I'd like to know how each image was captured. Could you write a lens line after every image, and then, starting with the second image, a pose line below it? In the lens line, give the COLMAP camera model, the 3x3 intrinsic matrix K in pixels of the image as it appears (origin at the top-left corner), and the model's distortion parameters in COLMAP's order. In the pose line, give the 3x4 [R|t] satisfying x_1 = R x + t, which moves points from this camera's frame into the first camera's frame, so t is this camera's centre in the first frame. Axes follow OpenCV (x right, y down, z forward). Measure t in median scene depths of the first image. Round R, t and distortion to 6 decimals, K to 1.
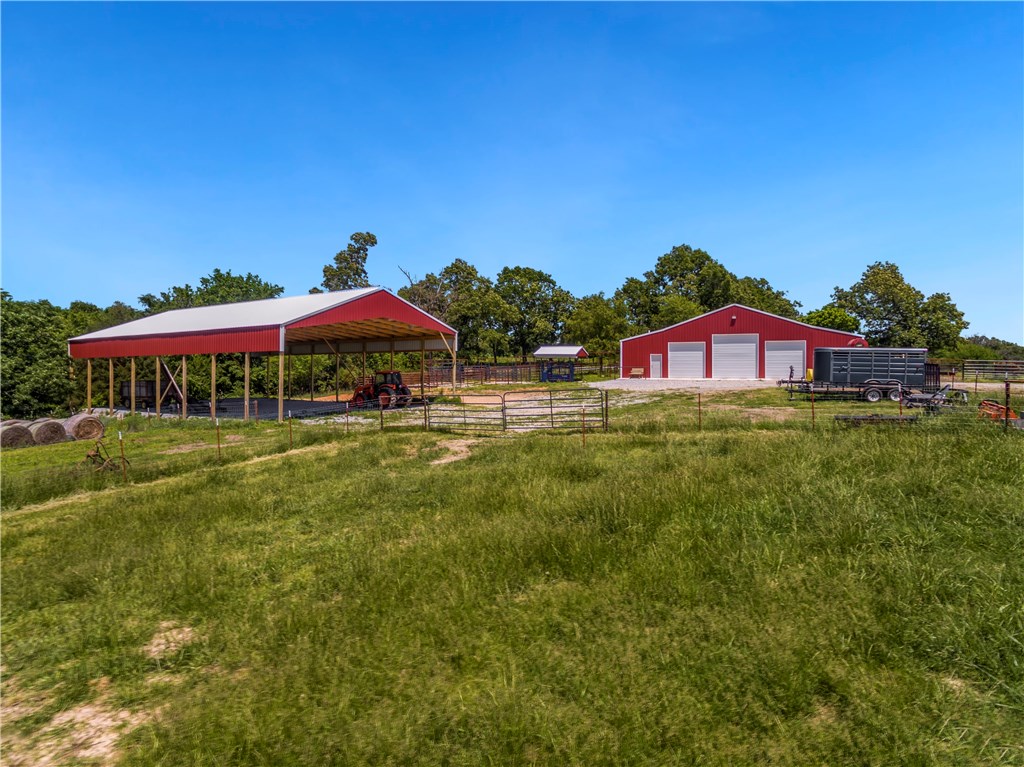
lens RADIAL K [[594.8, 0, 512.0], [0, 594.8, 383.5], [0, 0, 1]] dist [-0.105195, 0.068671]
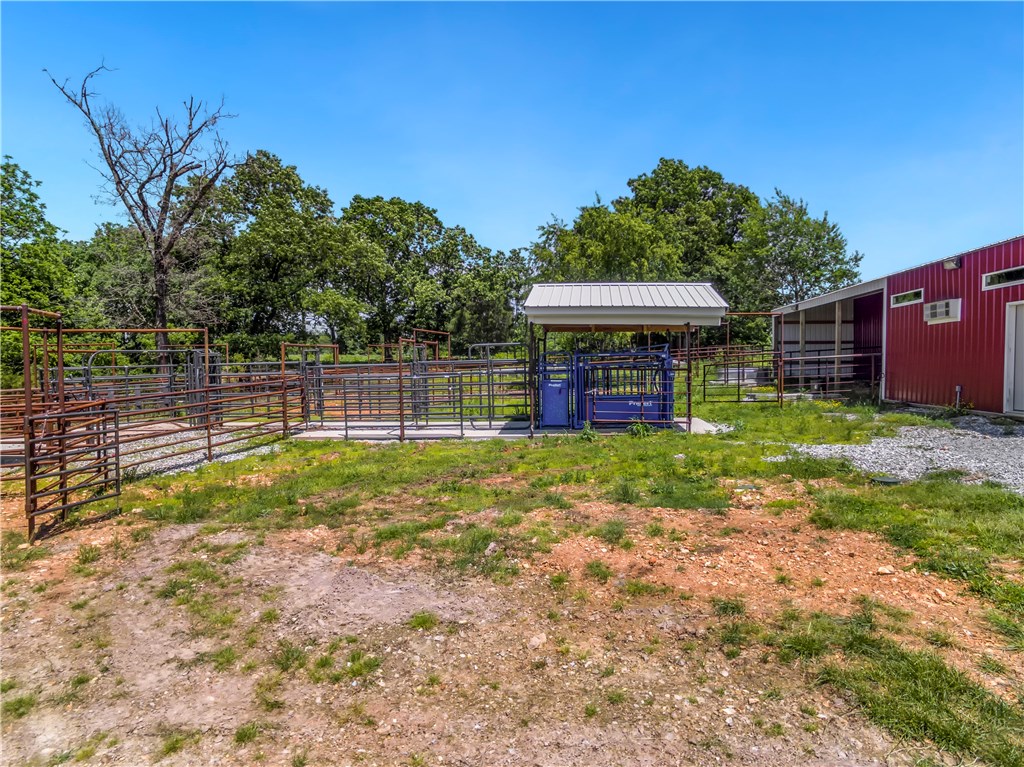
lens RADIAL K [[594.8, 0, 512.0], [0, 594.8, 383.5], [0, 0, 1]] dist [-0.105195, 0.068671]
pose [[0.965811, -0.007582, 0.259137, -0.014304], [0.008050, 0.999967, -0.000744, -0.011554], [-0.259123, 0.002804, 0.965840, 0.421963]]
